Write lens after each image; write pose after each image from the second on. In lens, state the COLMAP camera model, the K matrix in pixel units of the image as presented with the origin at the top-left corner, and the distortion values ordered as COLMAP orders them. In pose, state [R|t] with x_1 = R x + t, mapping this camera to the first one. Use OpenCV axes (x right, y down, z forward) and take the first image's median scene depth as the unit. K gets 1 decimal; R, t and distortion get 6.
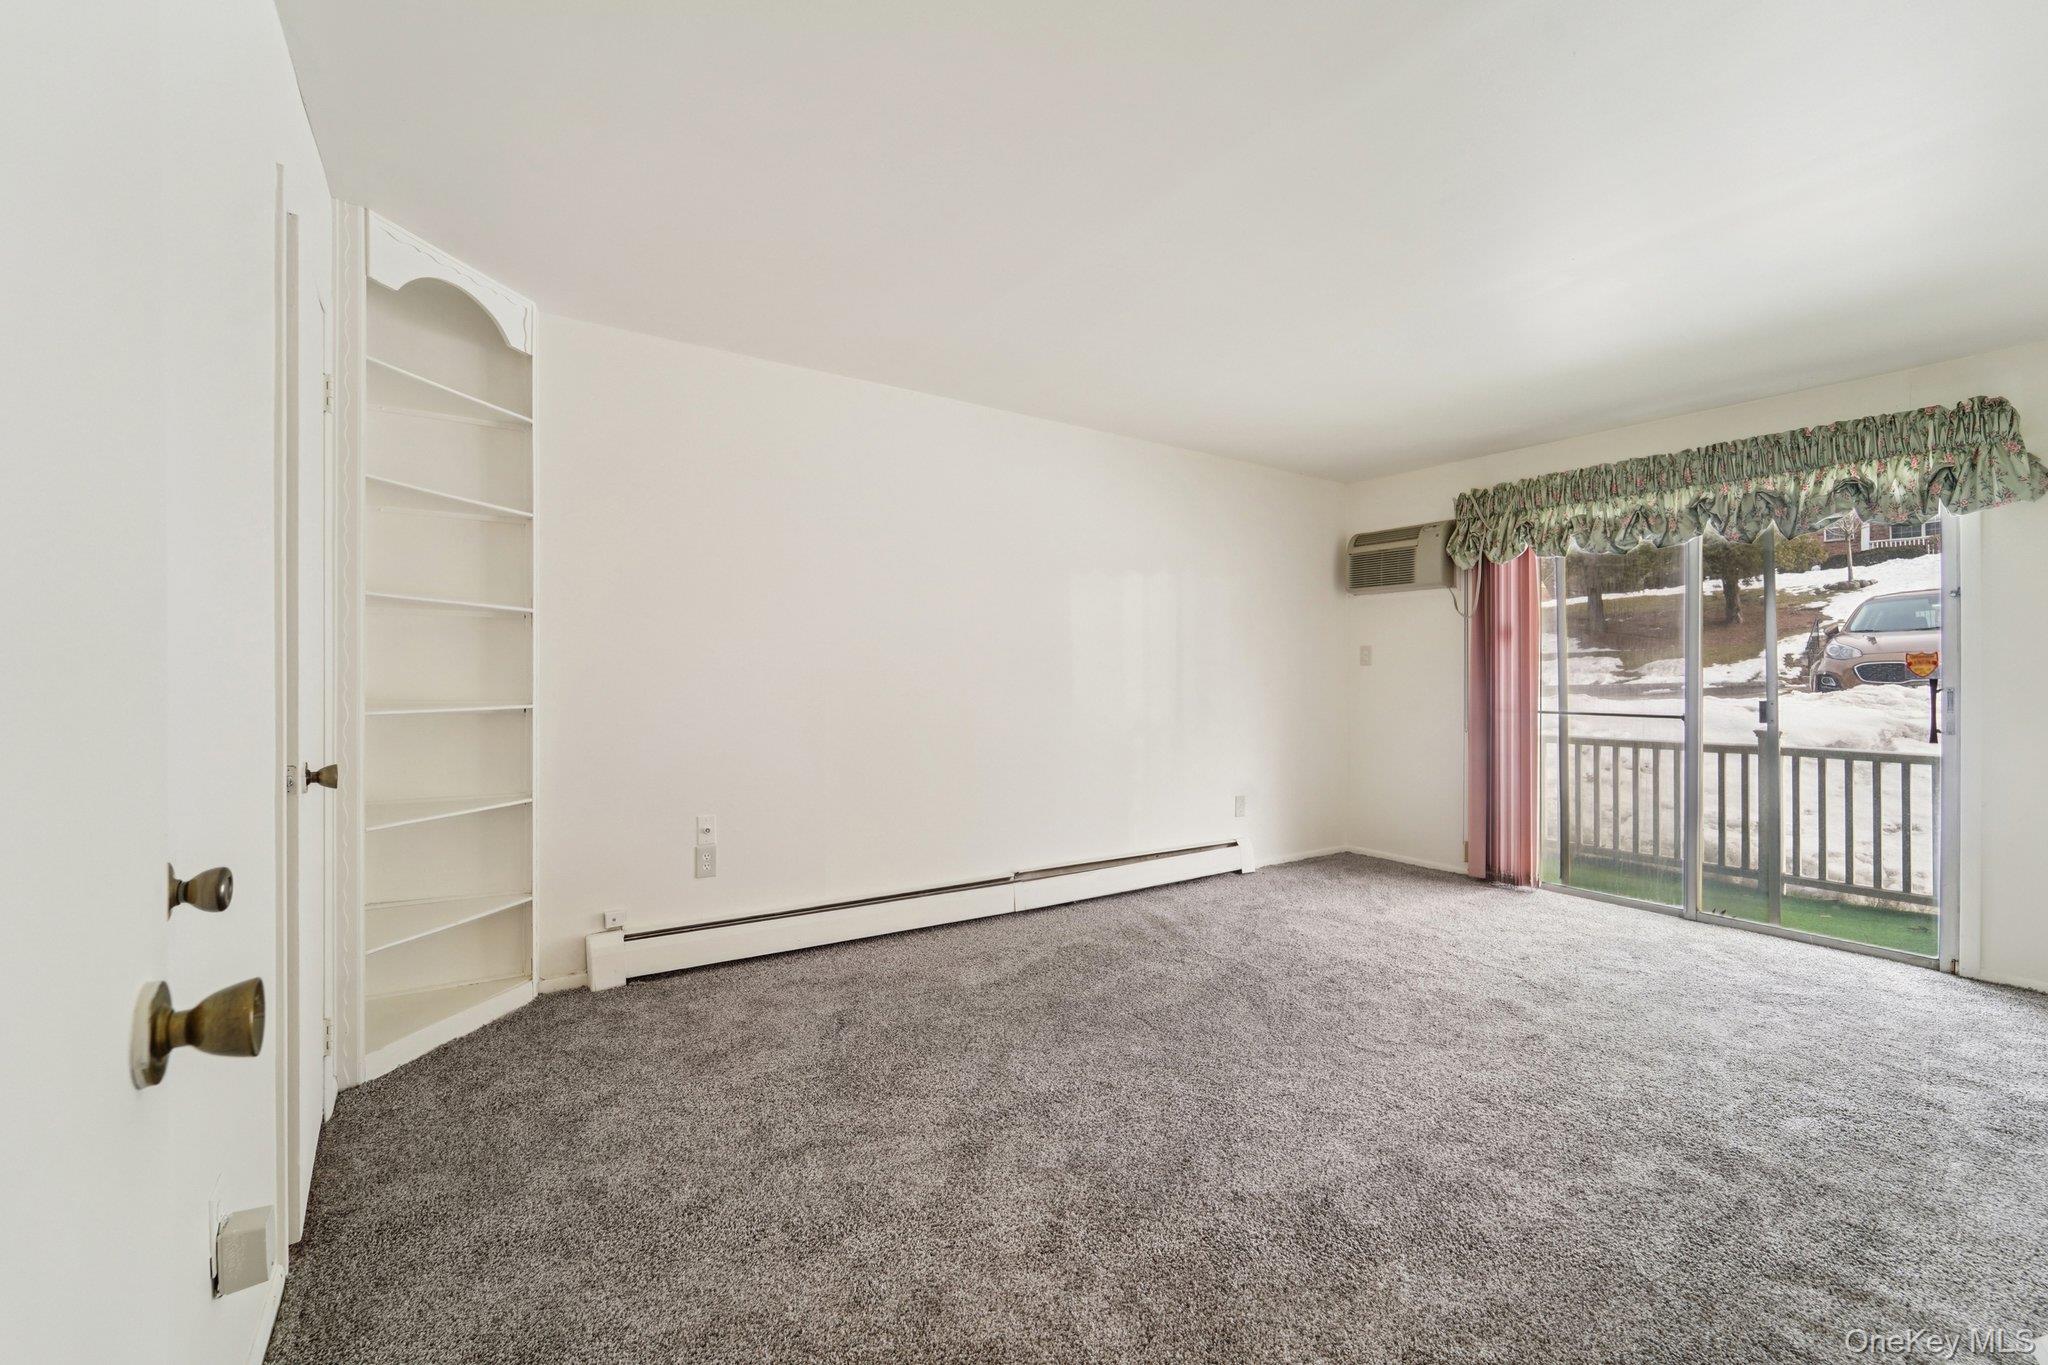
lens RADIAL K [[839.2, 0, 1014.3], [0, 839.2, 680.1], [0, 0, 1]] dist [-0.018657, 0.000036]
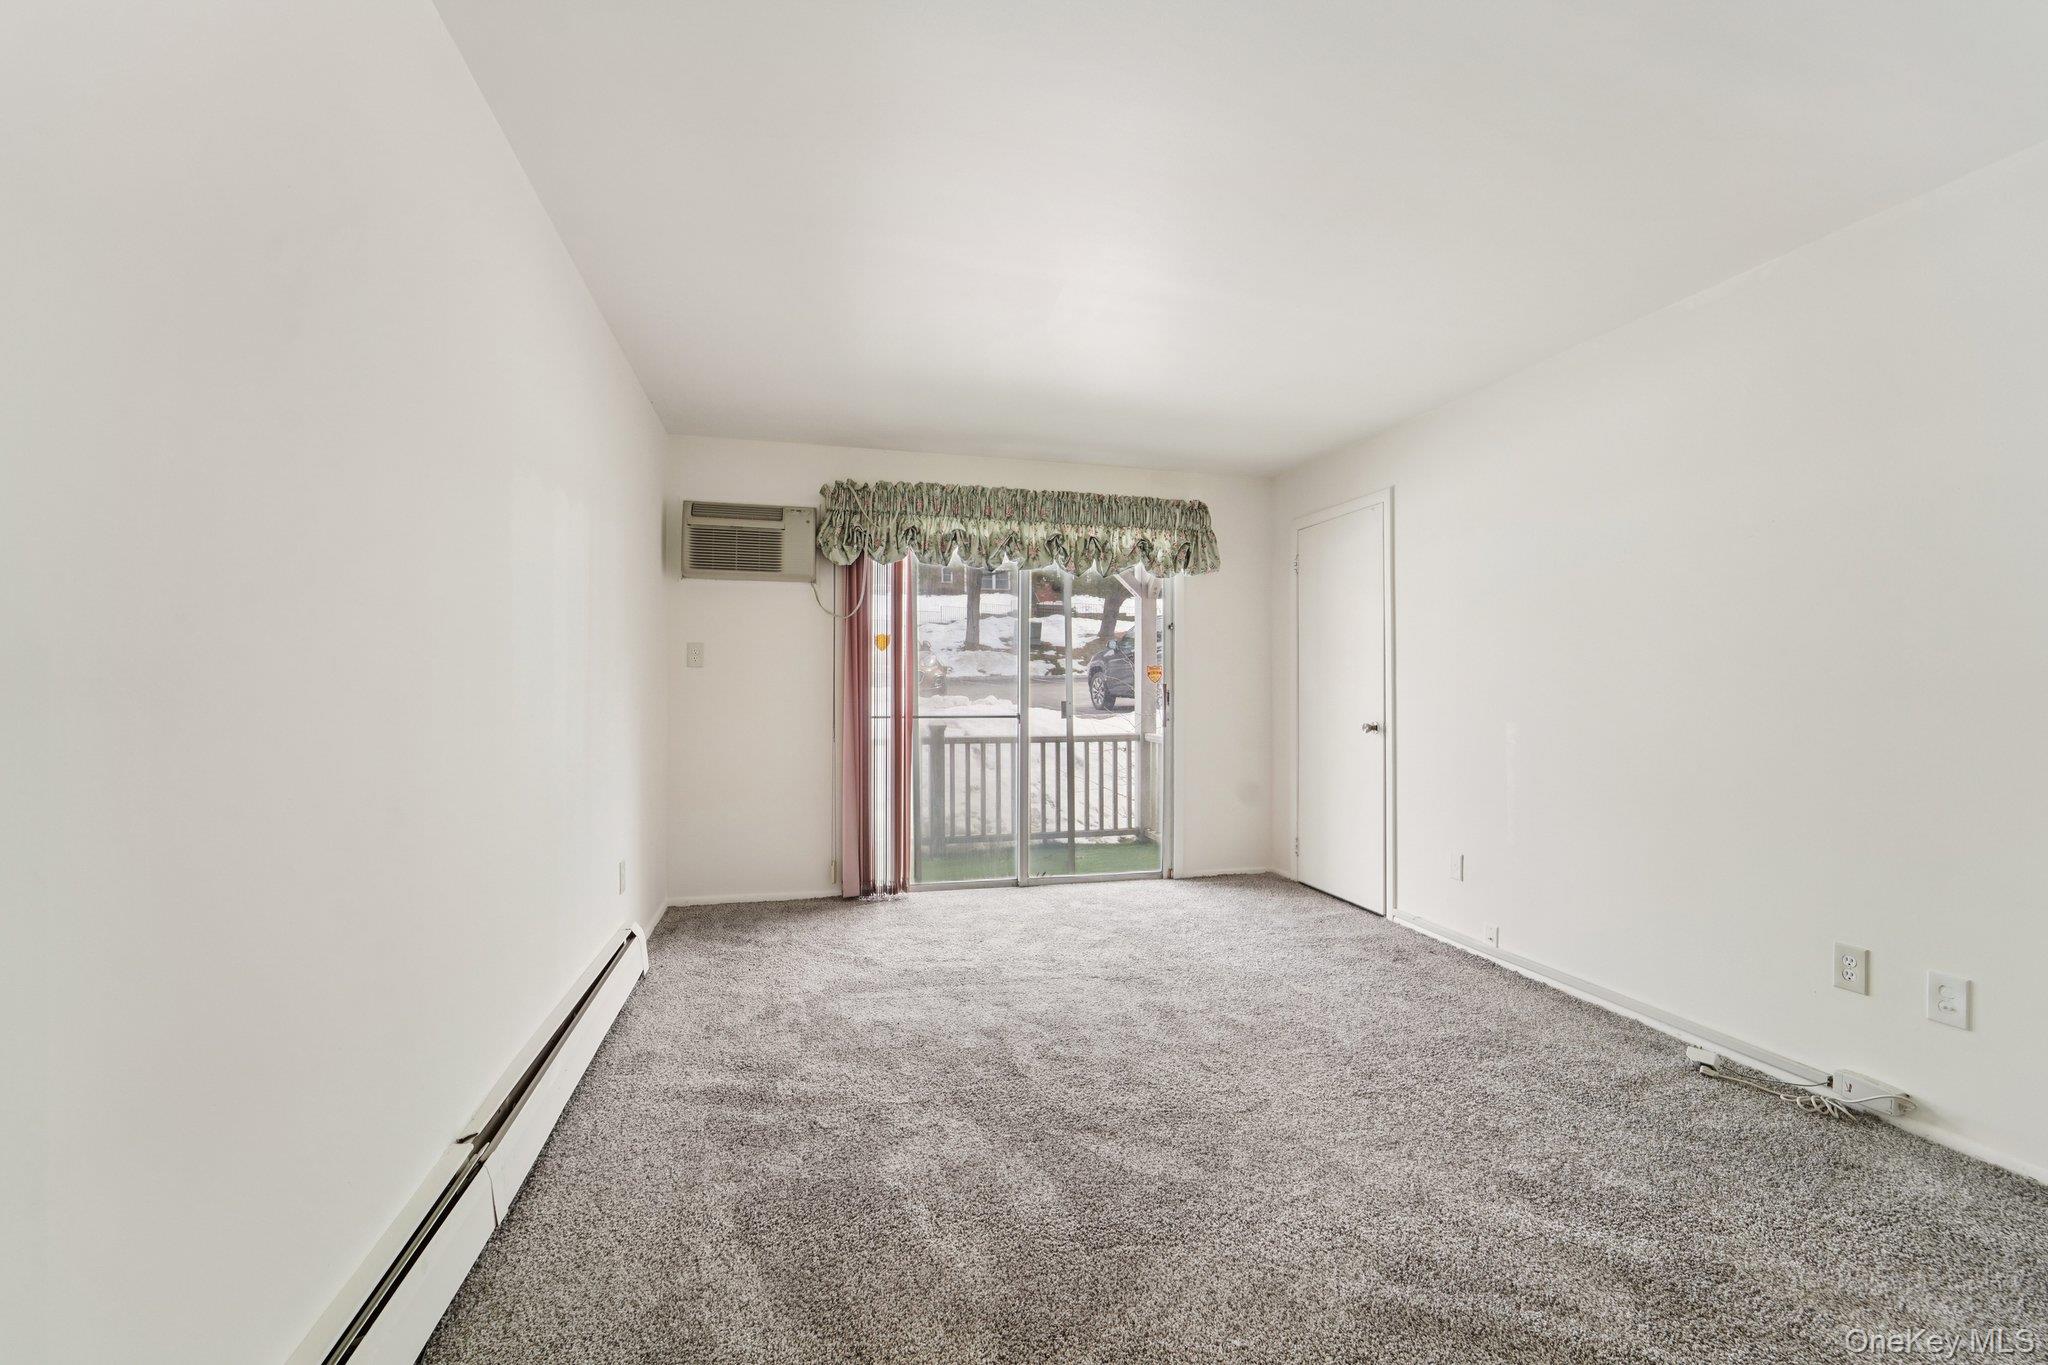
lens RADIAL K [[839.2, 0, 1014.3], [0, 839.2, 680.1], [0, 0, 1]] dist [-0.018657, 0.000036]
pose [[0.325468, -0.008261, 0.945517, -0.324432], [-0.000154, 0.999961, 0.008790, -0.016036], [-0.945553, -0.003006, 0.325454, 0.612114]]
